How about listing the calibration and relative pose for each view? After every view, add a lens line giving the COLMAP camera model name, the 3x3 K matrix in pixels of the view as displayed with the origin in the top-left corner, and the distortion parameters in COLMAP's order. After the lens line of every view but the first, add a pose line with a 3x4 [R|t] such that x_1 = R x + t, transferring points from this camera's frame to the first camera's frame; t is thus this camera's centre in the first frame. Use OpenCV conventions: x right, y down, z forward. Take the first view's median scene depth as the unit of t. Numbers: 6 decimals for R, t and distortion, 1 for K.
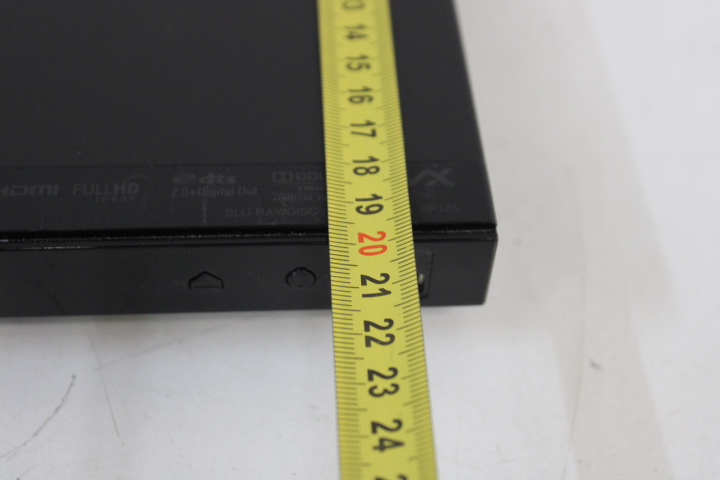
lens RADIAL K [[1148.7, 0, 360.0], [0, 1148.7, 240.0], [0, 0, 1]] dist [-0.044122, 0.161757]
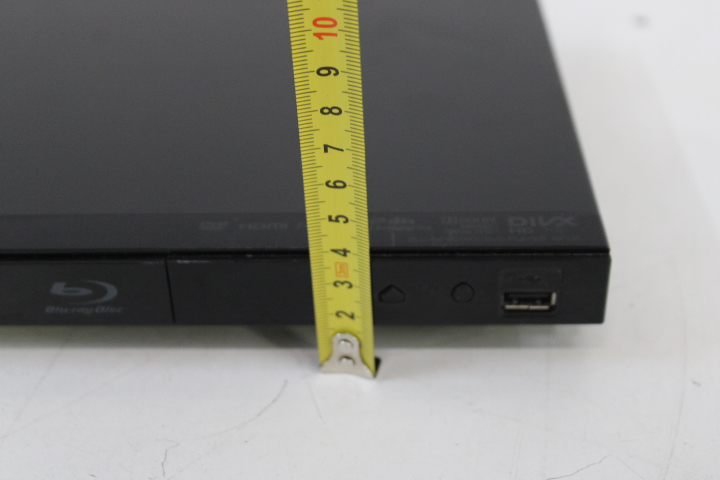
lens RADIAL K [[1148.7, 0, 360.0], [0, 1148.7, 240.0], [0, 0, 1]] dist [-0.044122, 0.161757]
pose [[0.994013, -0.005207, -0.109138, -0.024699], [-0.024722, 0.962240, -0.271078, 0.343892], [0.106429, 0.272153, 0.956350, -0.309292]]
